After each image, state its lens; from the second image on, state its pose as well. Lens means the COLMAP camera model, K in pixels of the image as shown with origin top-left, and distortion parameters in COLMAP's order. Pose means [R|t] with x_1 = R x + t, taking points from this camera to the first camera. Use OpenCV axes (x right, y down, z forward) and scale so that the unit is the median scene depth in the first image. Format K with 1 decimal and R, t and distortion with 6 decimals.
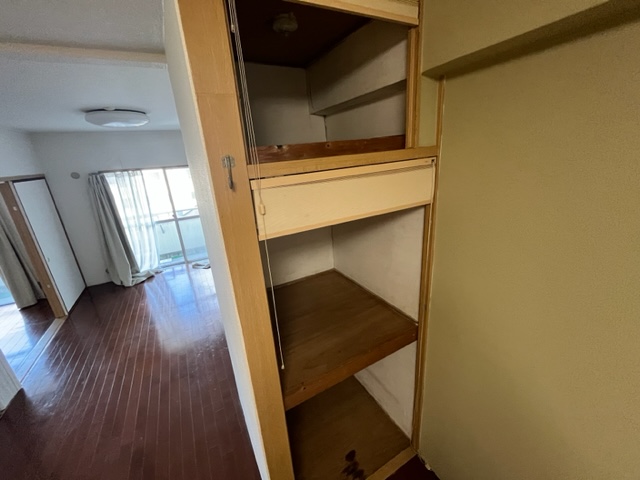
lens RADIAL K [[260.0, 0, 318.7], [0, 260.0, 237.2], [0, 0, 1]] dist [-0.003497, 0.000232]
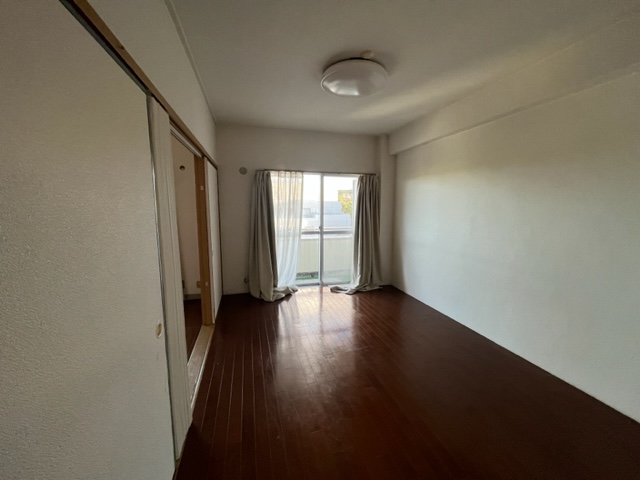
lens RADIAL K [[260.0, 0, 319.1], [0, 260.0, 236.1], [0, 0, 1]] dist [-0.003497, 0.000232]
pose [[0.971783, 0.096824, -0.215089, -0.401009], [-0.135059, 0.975997, -0.170849, 0.101876], [0.193384, 0.195078, 0.961534, 0.178391]]
